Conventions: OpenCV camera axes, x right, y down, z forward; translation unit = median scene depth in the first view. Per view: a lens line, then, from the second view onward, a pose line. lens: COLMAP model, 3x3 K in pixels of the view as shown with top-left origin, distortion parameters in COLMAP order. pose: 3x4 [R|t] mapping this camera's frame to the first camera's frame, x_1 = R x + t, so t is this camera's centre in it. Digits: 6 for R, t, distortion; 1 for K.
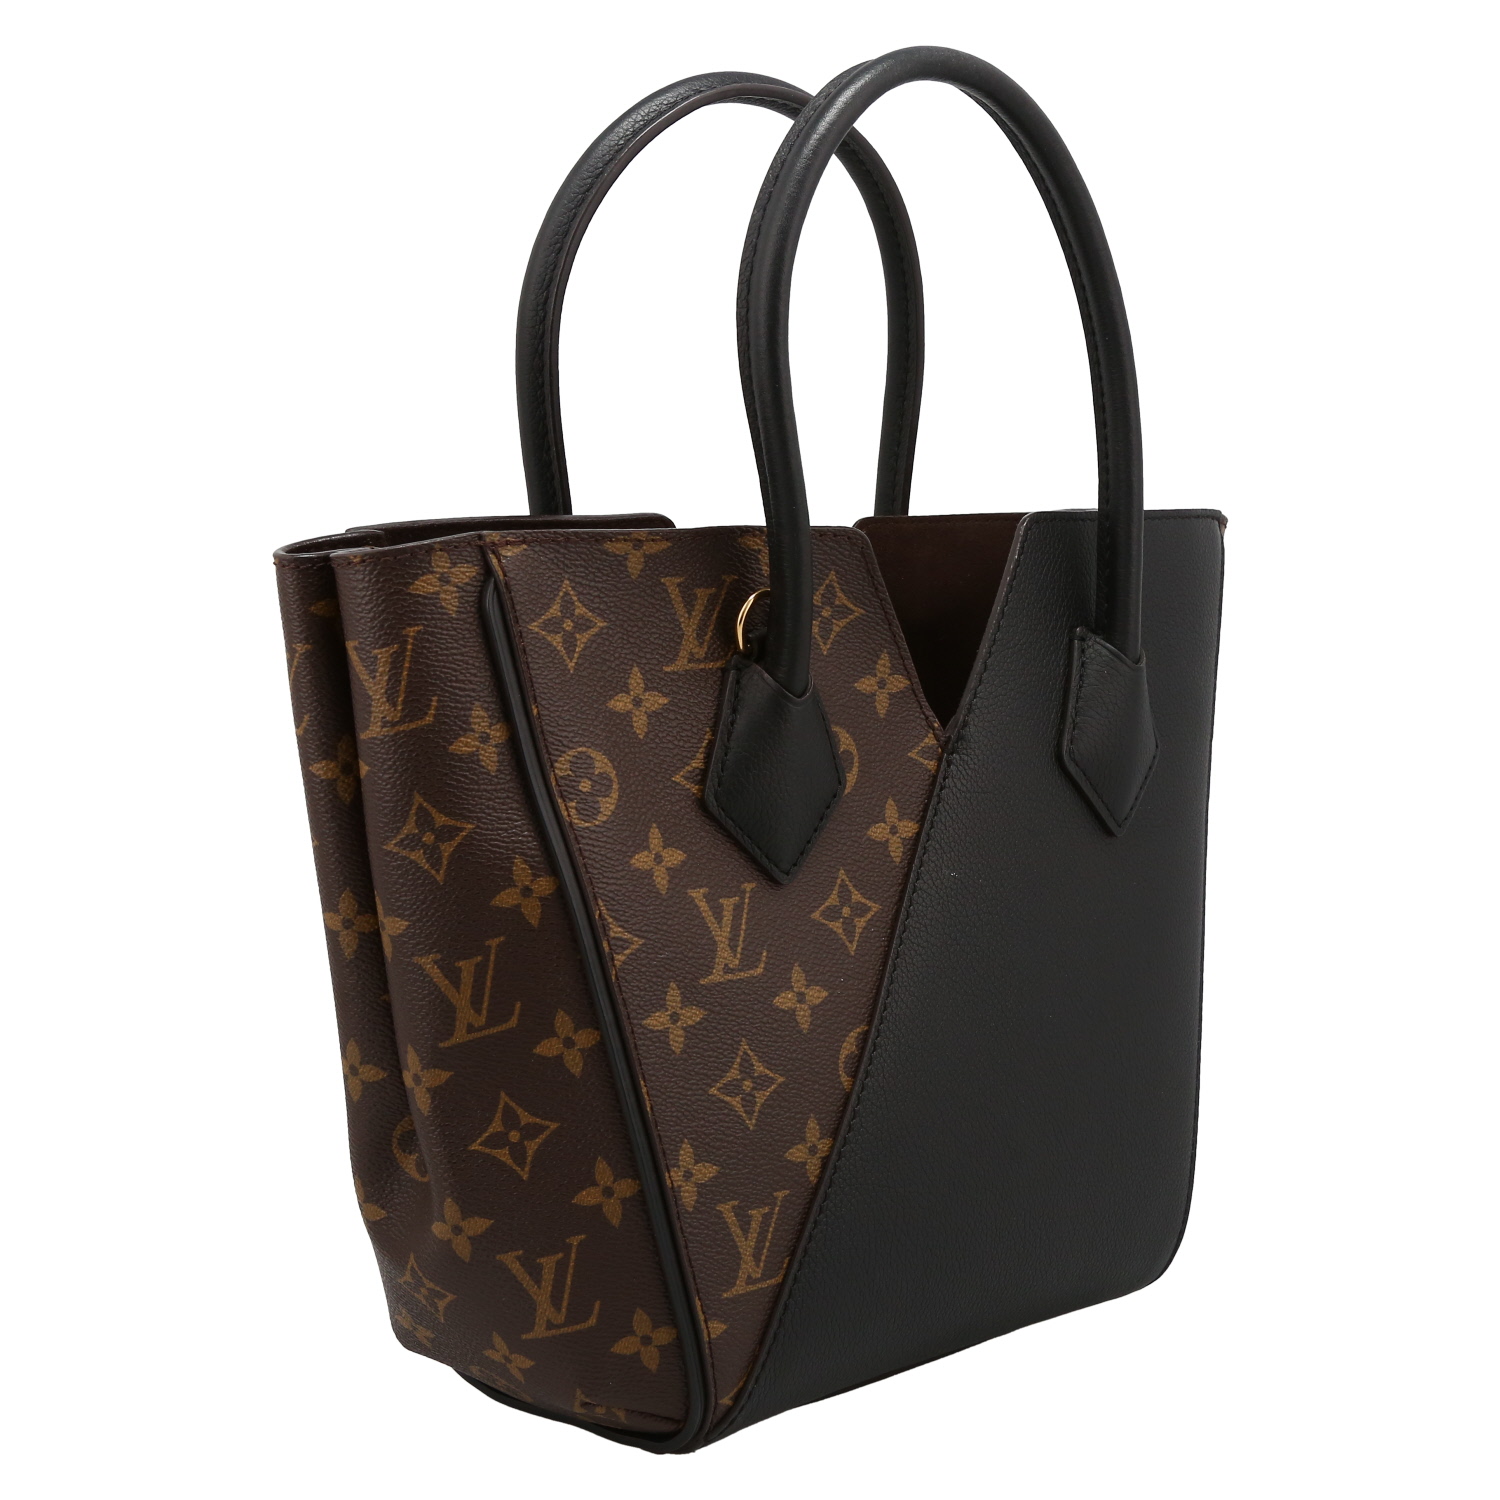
lens RADIAL K [[2784.1, 0, 846.1], [0, 2784.1, 737.6], [0, 0, 1]] dist [-0.033613, 0.000000]
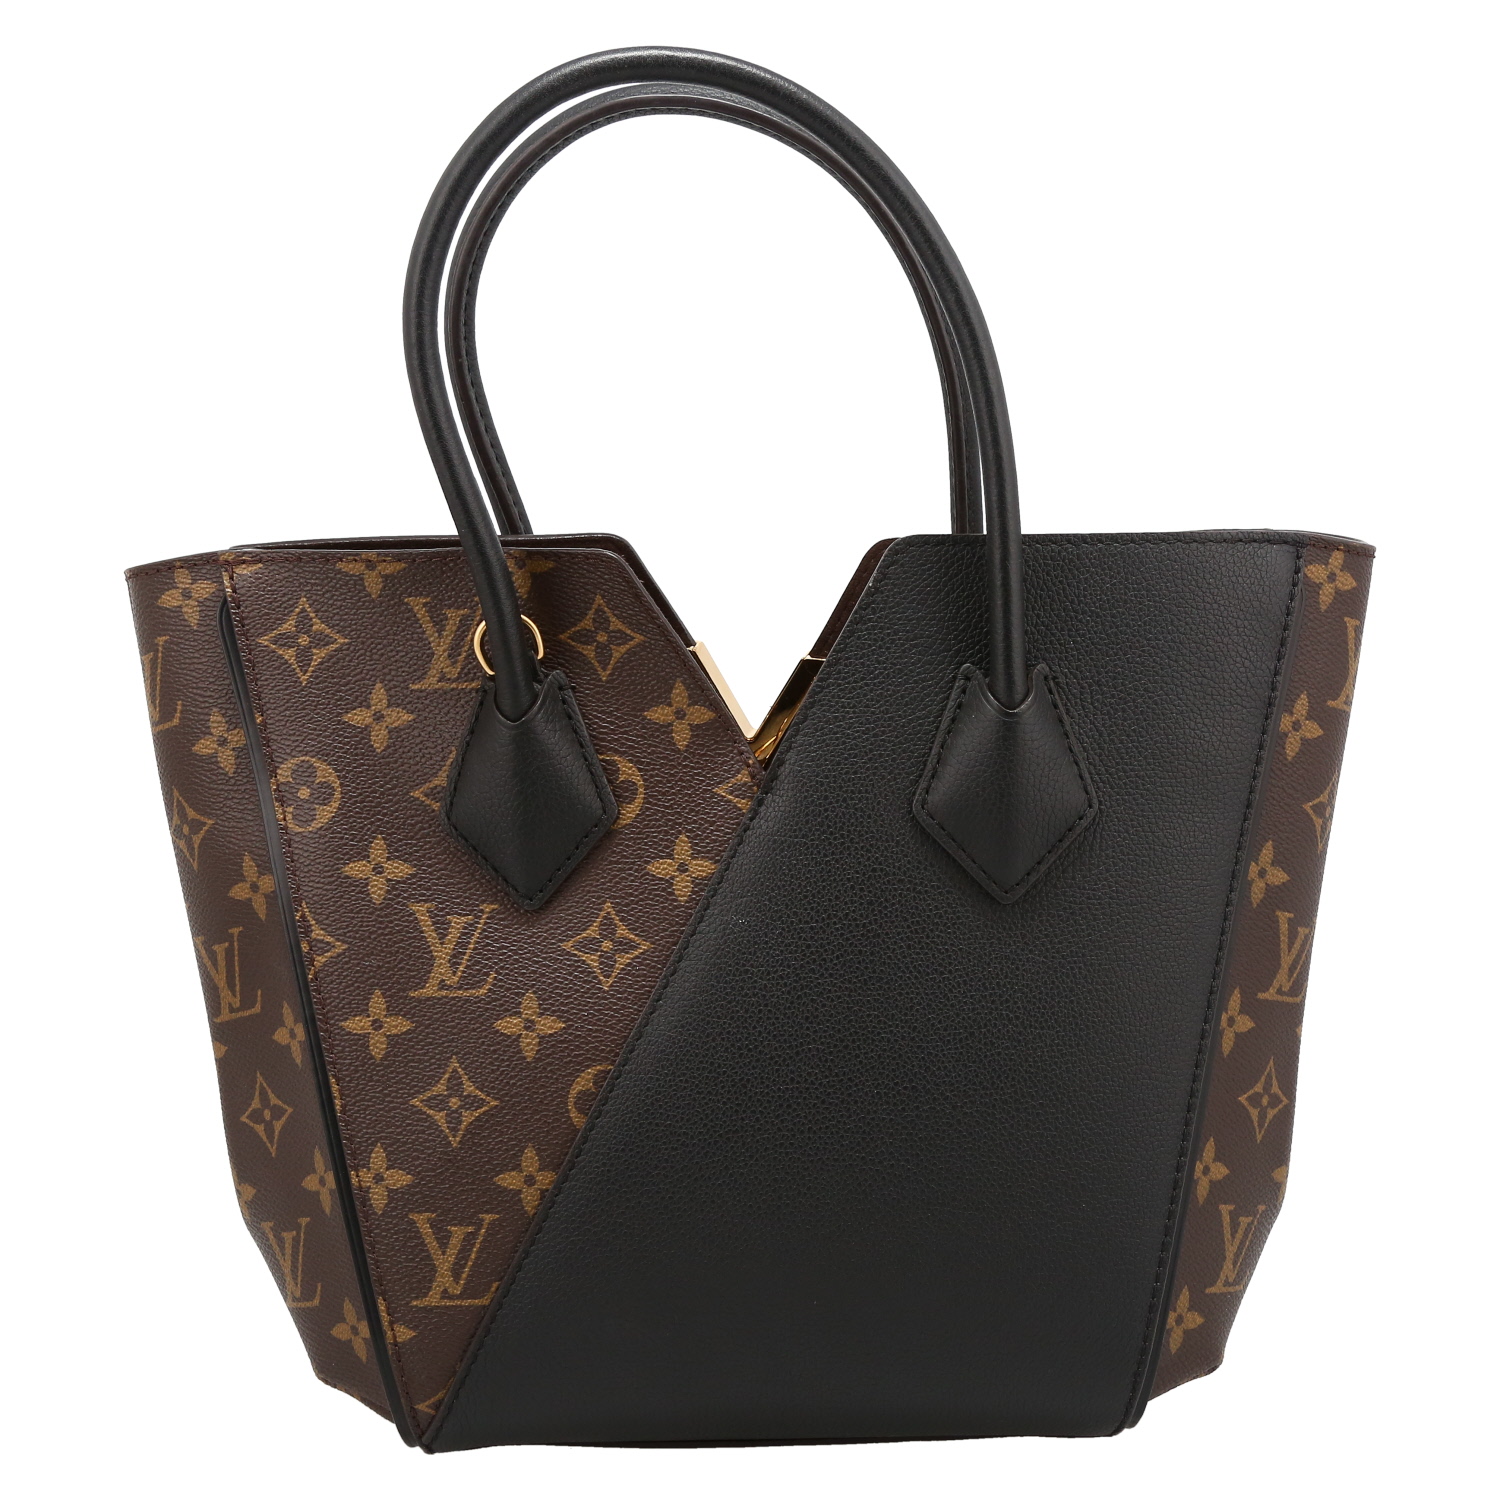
lens RADIAL K [[2784.1, 0, 731.0], [0, 2784.1, 781.3], [0, 0, 1]] dist [-0.033613, 0.000000]
pose [[0.718430, 0.068402, -0.692228, 0.739085], [-0.059311, 0.997553, 0.037017, -0.035142], [0.693066, 0.014463, 0.720729, 0.346156]]
